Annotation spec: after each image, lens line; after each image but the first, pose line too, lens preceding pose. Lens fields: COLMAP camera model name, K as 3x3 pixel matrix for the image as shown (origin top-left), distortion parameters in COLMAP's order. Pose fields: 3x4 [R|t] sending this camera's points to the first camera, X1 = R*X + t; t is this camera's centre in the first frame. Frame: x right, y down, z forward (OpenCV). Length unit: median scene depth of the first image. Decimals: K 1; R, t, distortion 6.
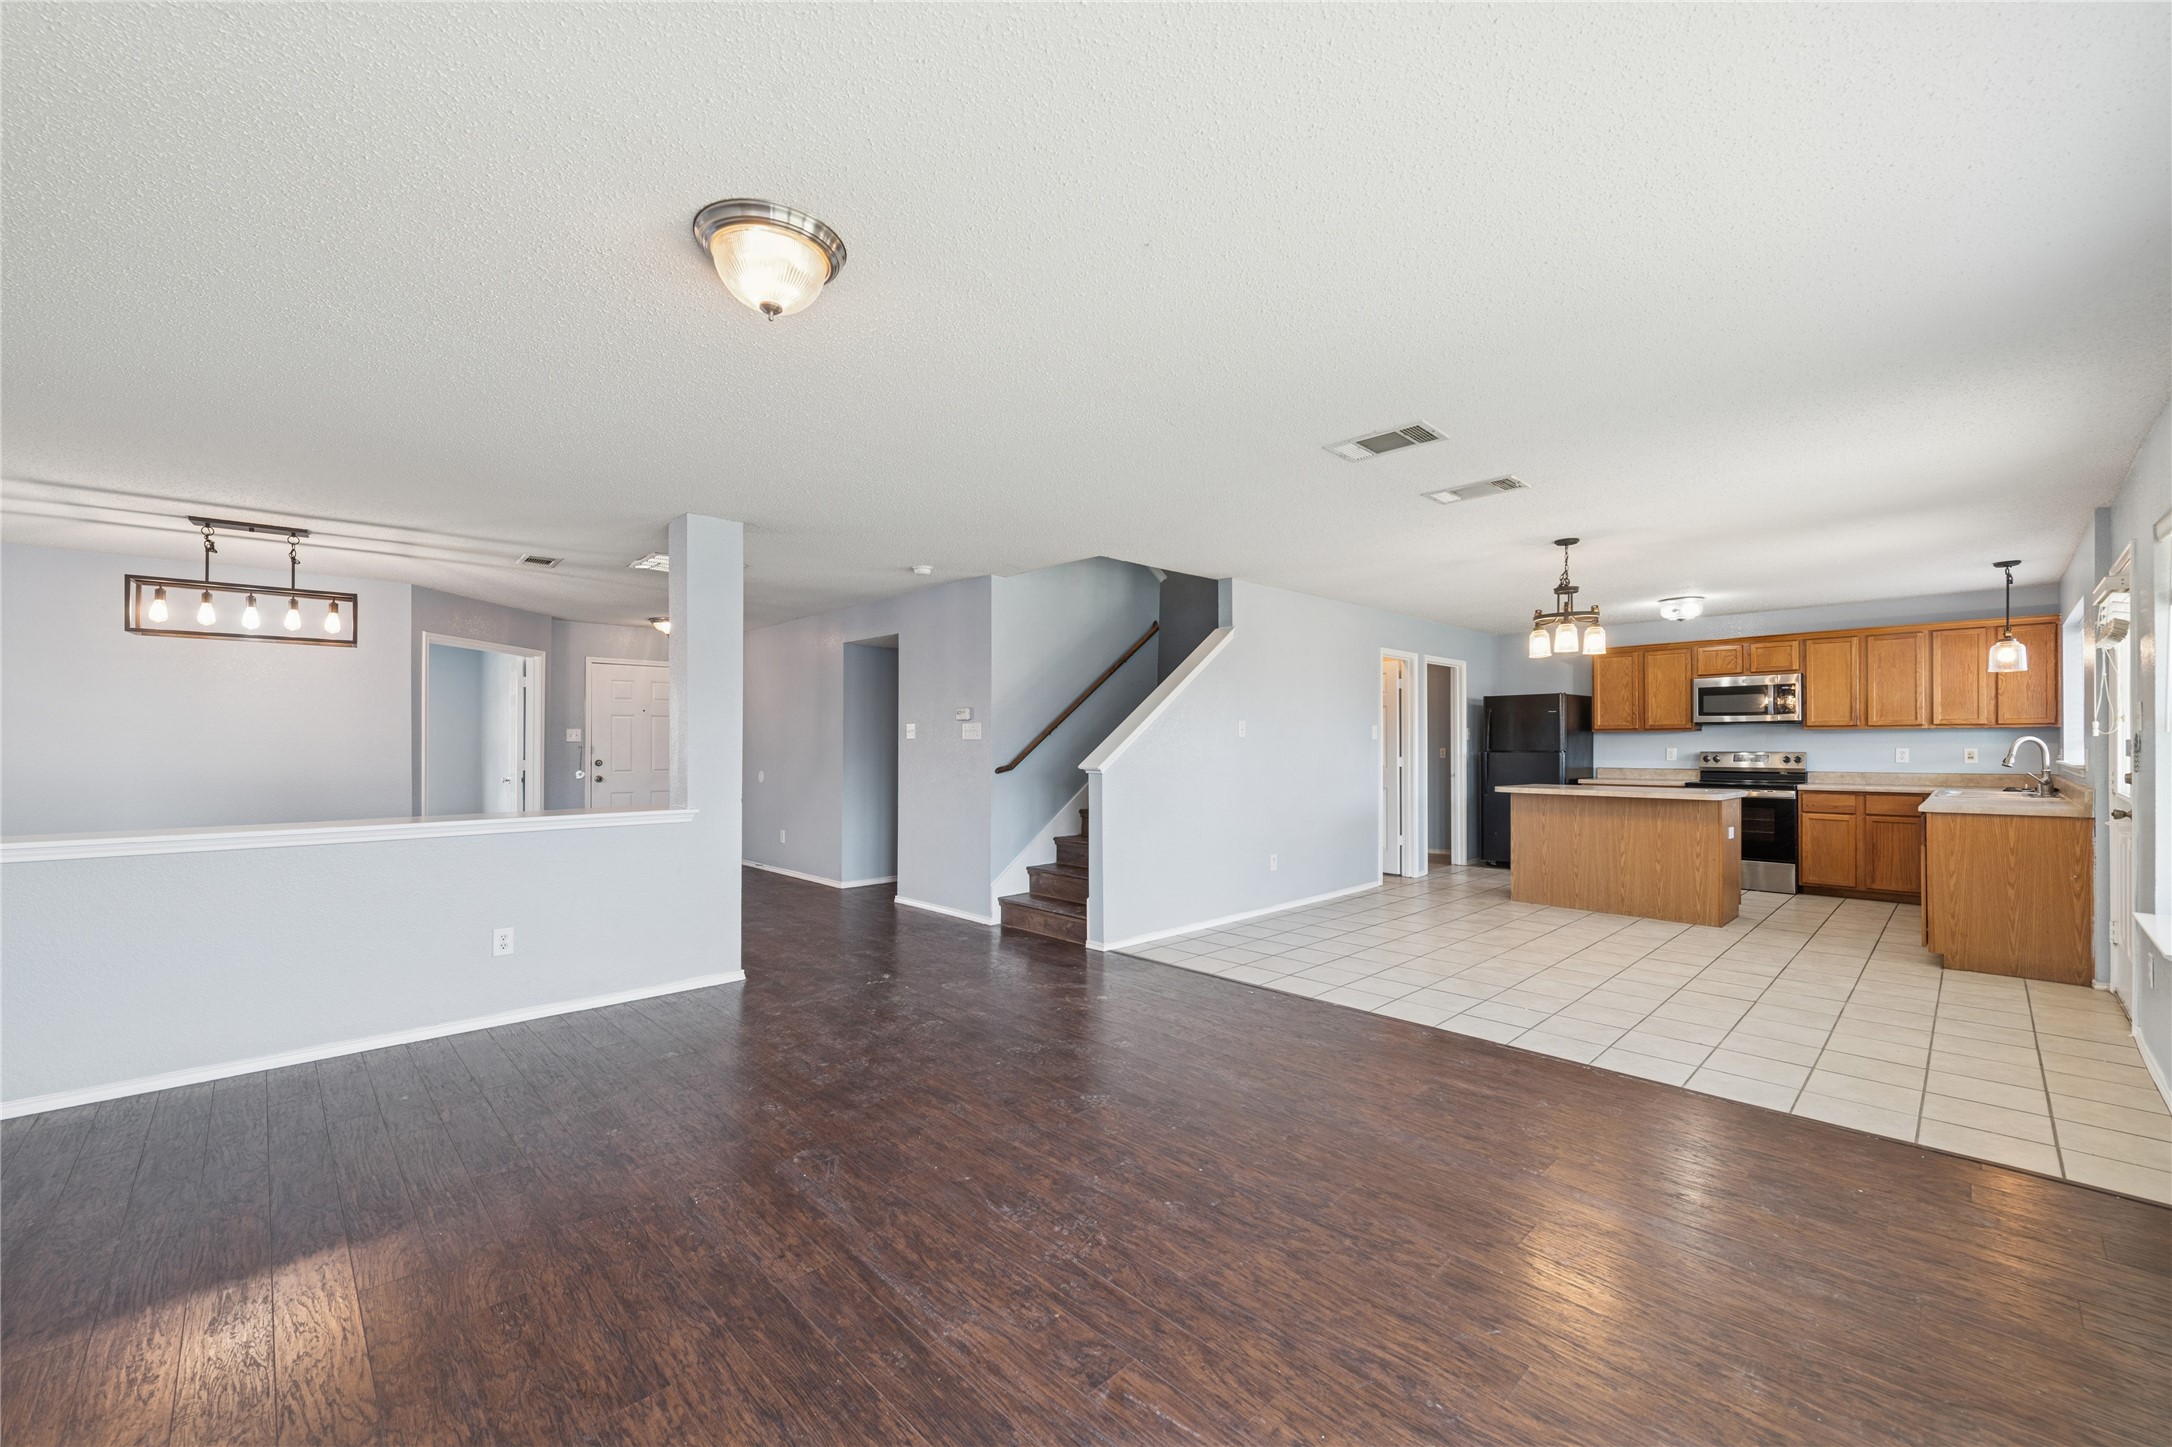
lens RADIAL K [[853.6, 0, 1087.2], [0, 853.6, 748.7], [0, 0, 1]] dist [0.009400, -0.002875]
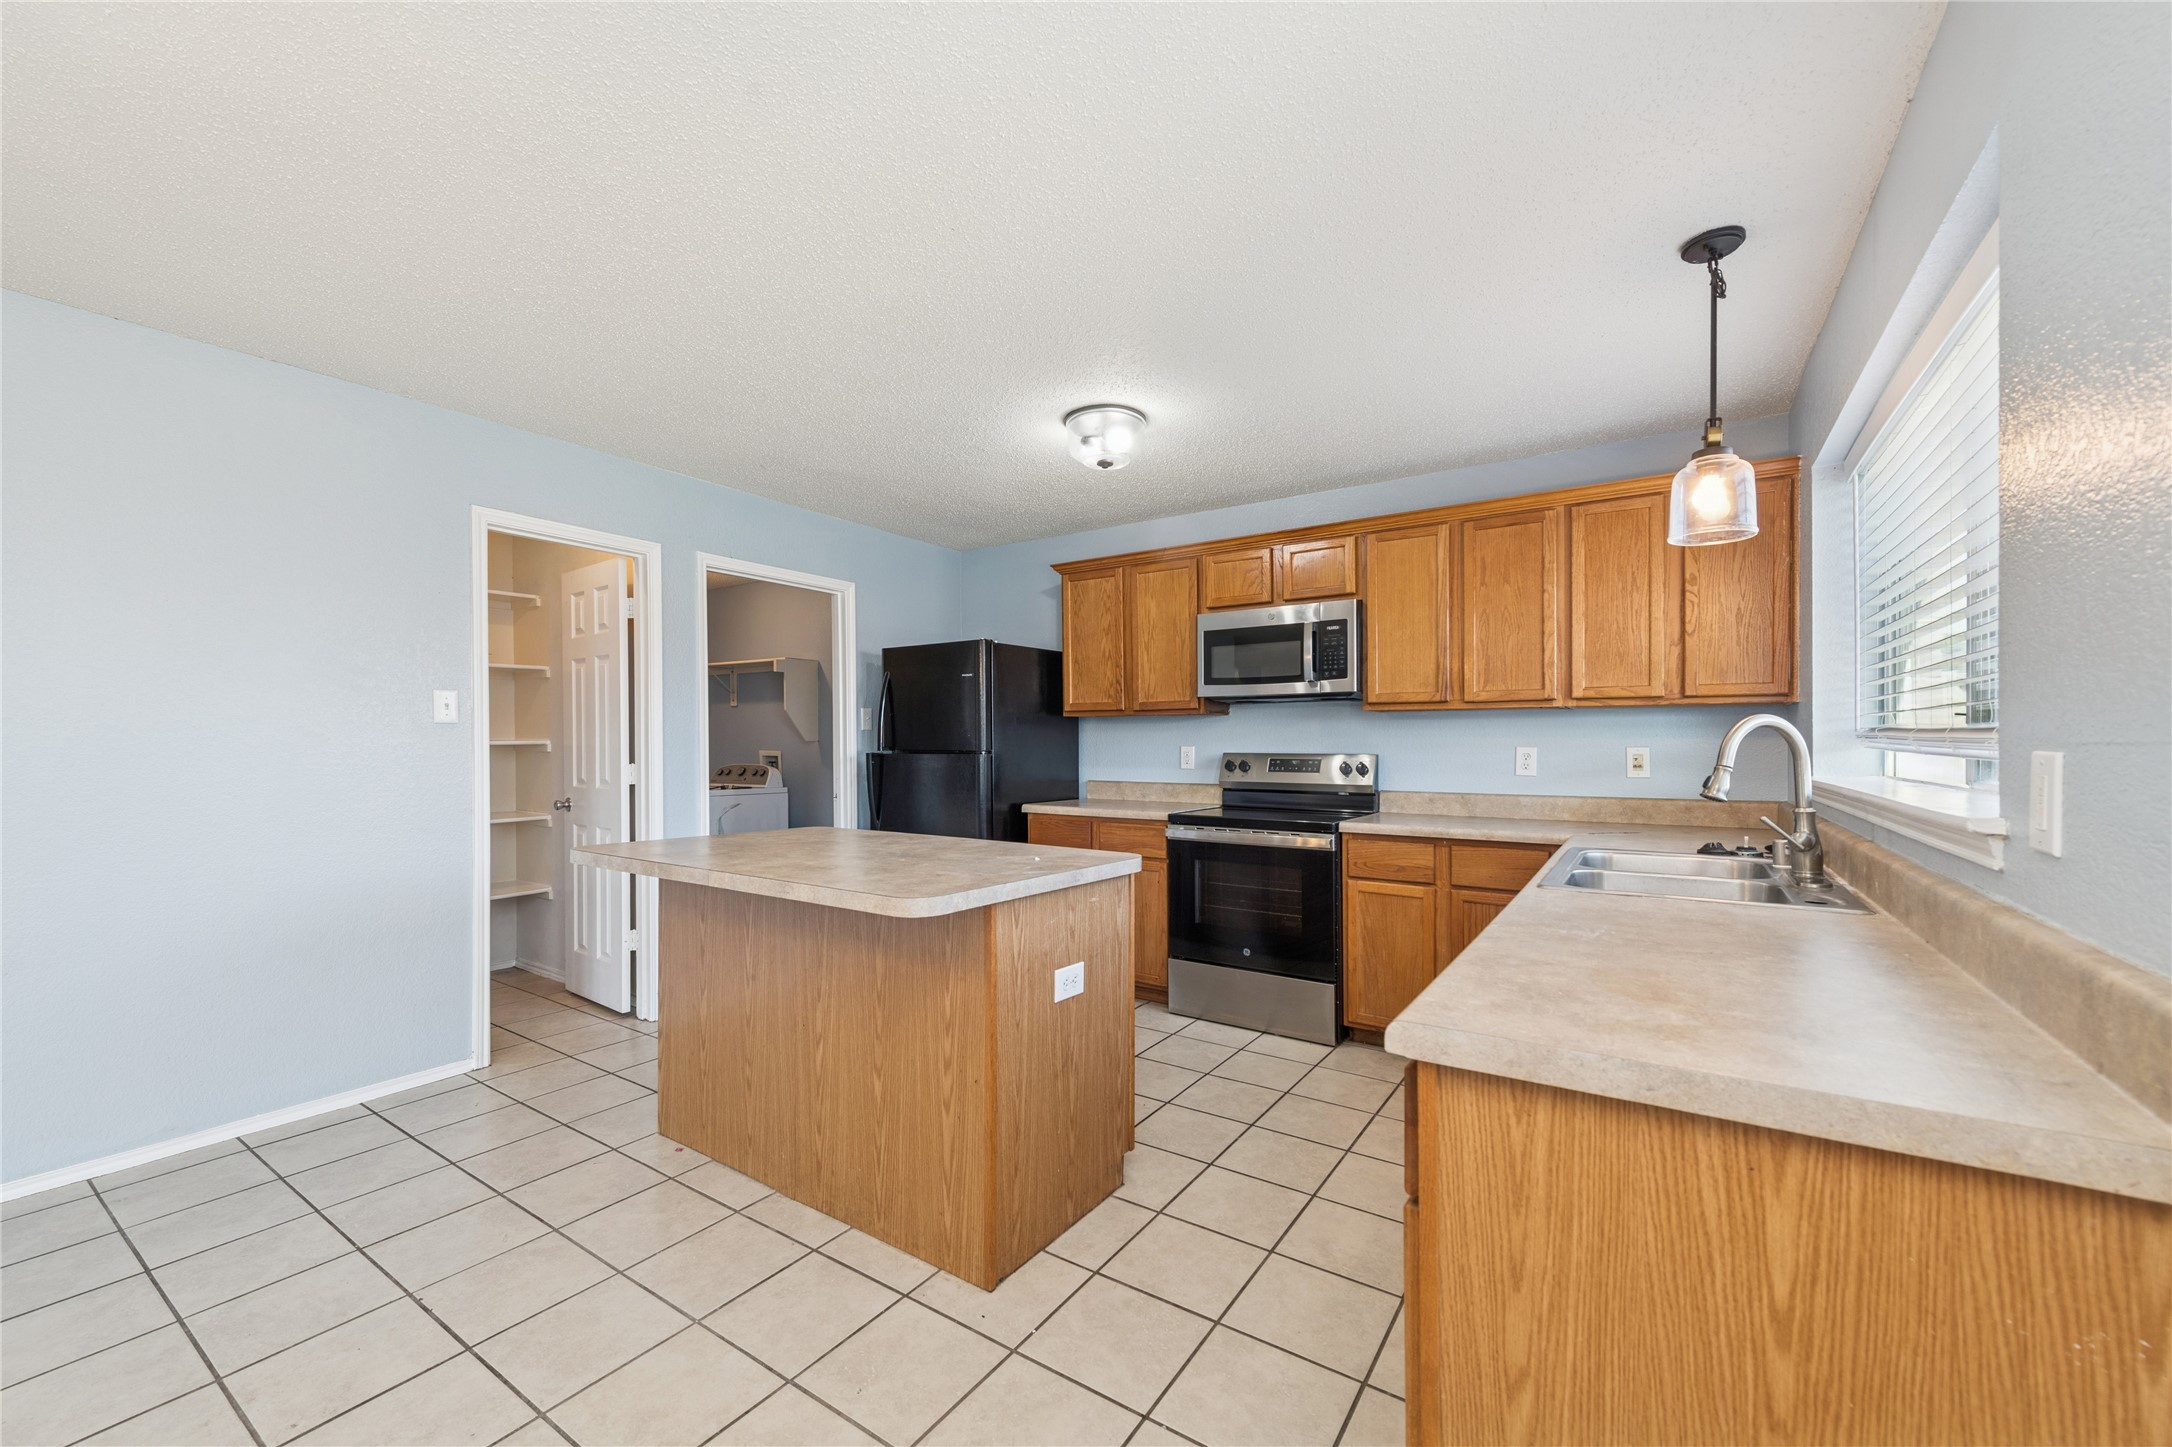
lens RADIAL K [[853.6, 0, 1065.6], [0, 853.6, 744.9], [0, 0, 1]] dist [0.009400, -0.002875]
pose [[0.980494, 0.001996, 0.196540, 0.589423], [-0.001929, 0.999998, -0.000532, -0.001287], [-0.196541, 0.000142, 0.980496, 0.562786]]
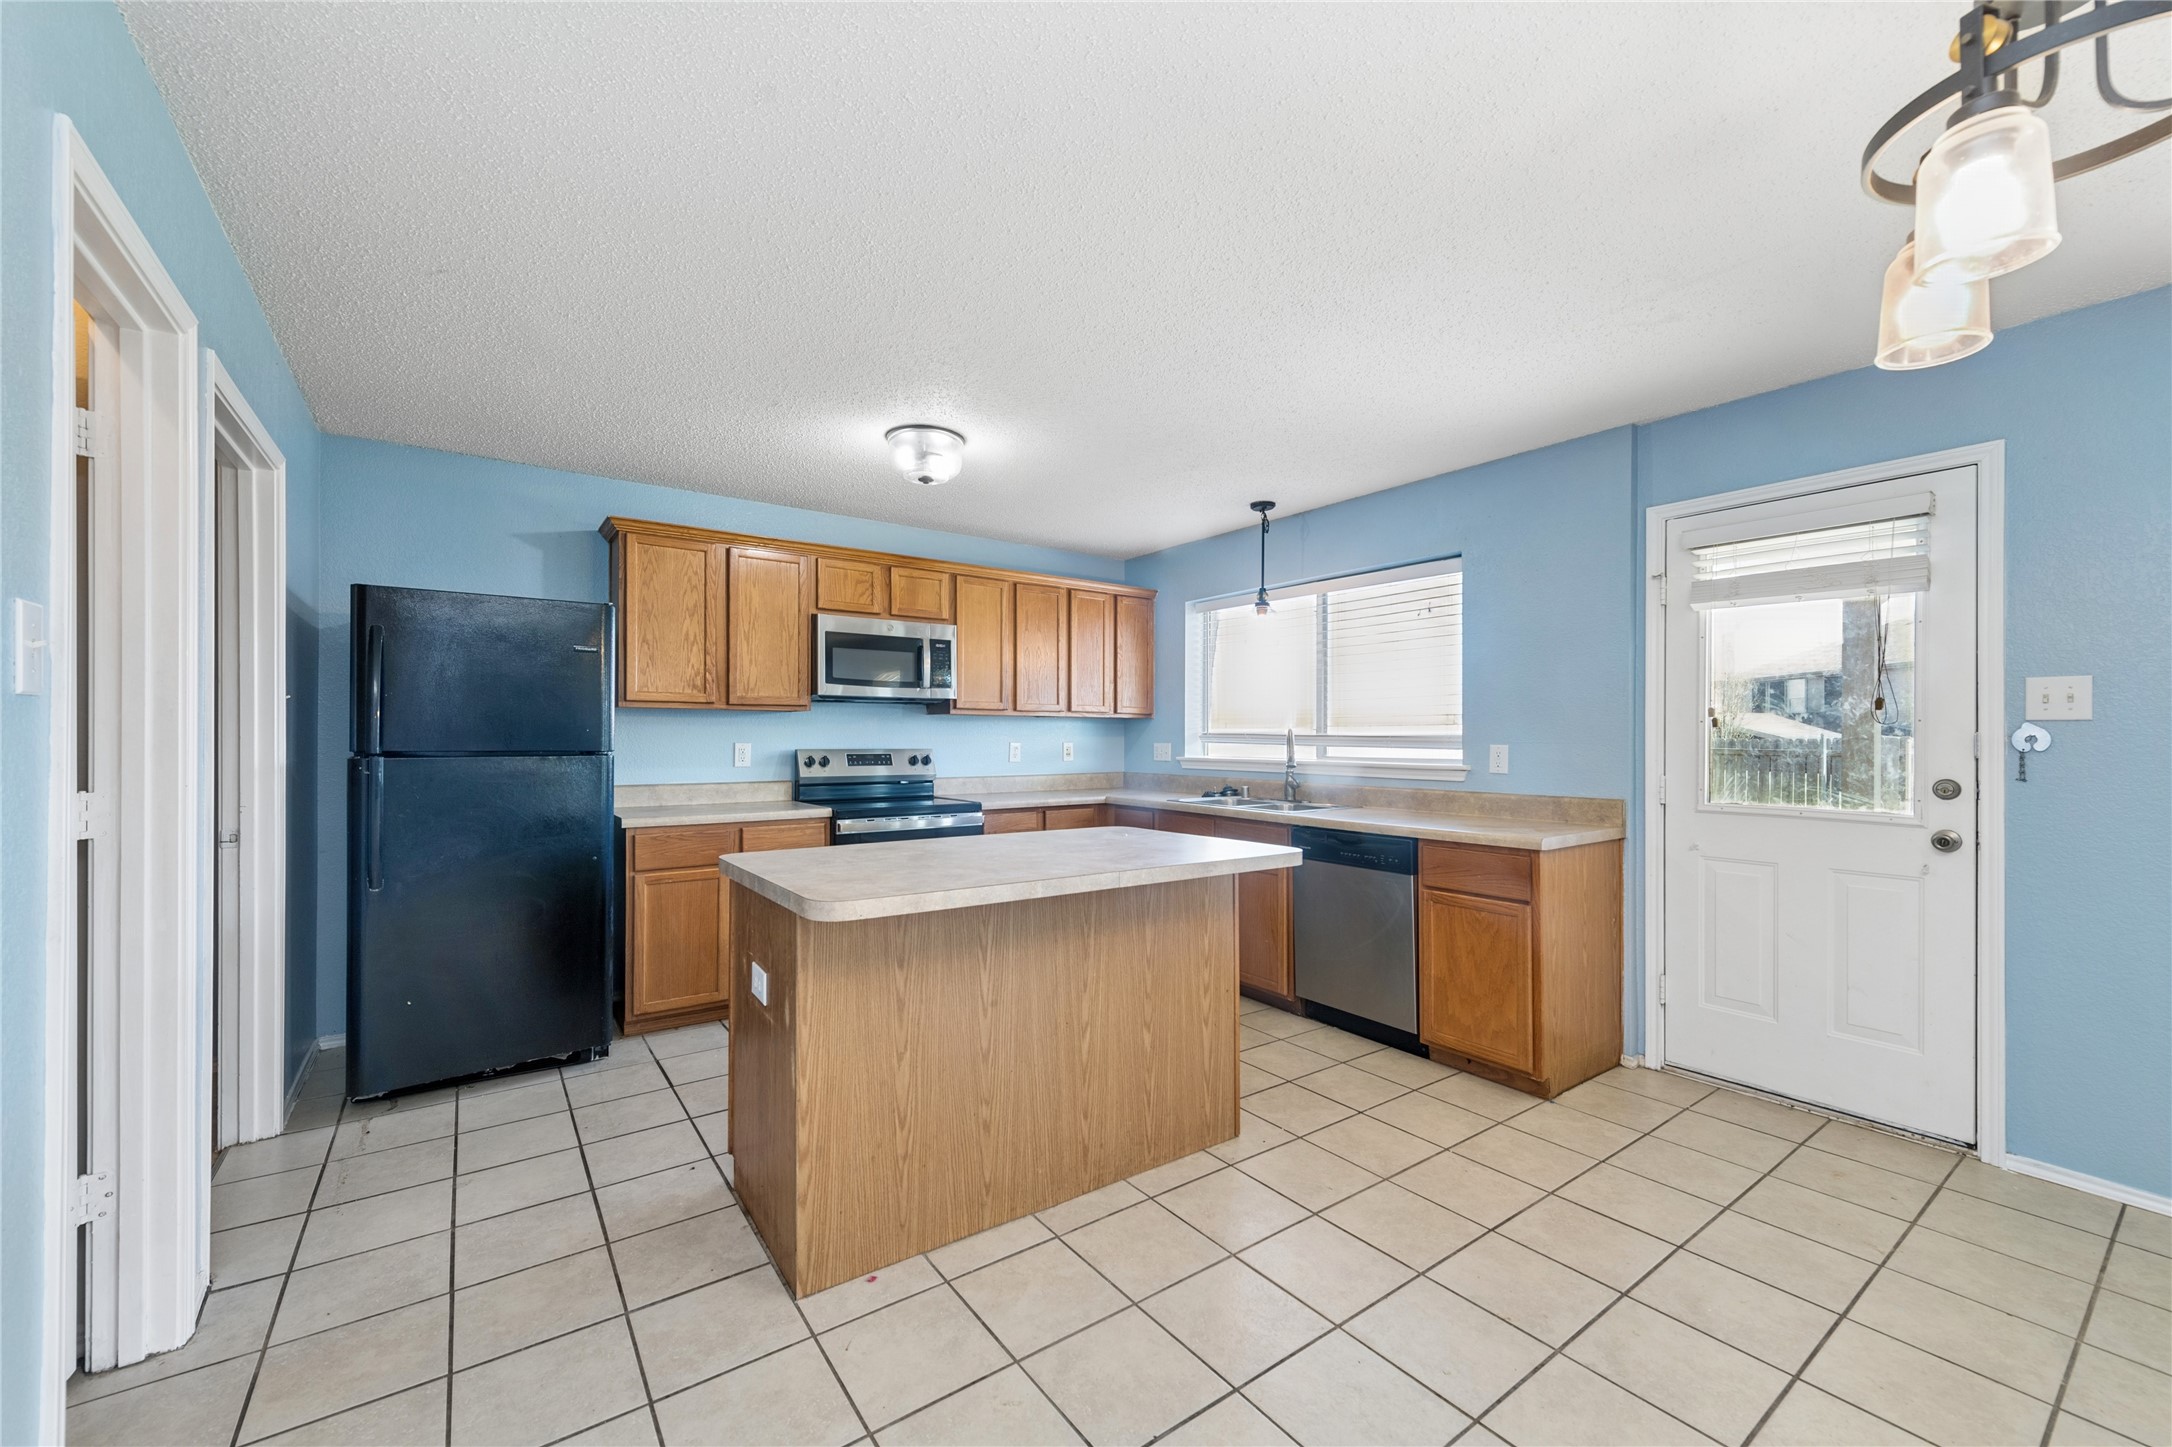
lens RADIAL K [[853.6, 0, 1088.8], [0, 853.6, 739.1], [0, 0, 1]] dist [0.009400, -0.002875]
pose [[0.147252, 0.000926, 0.989099, 0.230477], [0.001009, 0.999999, -0.001087, -0.002930], [-0.989098, 0.001158, 0.147251, 0.847524]]
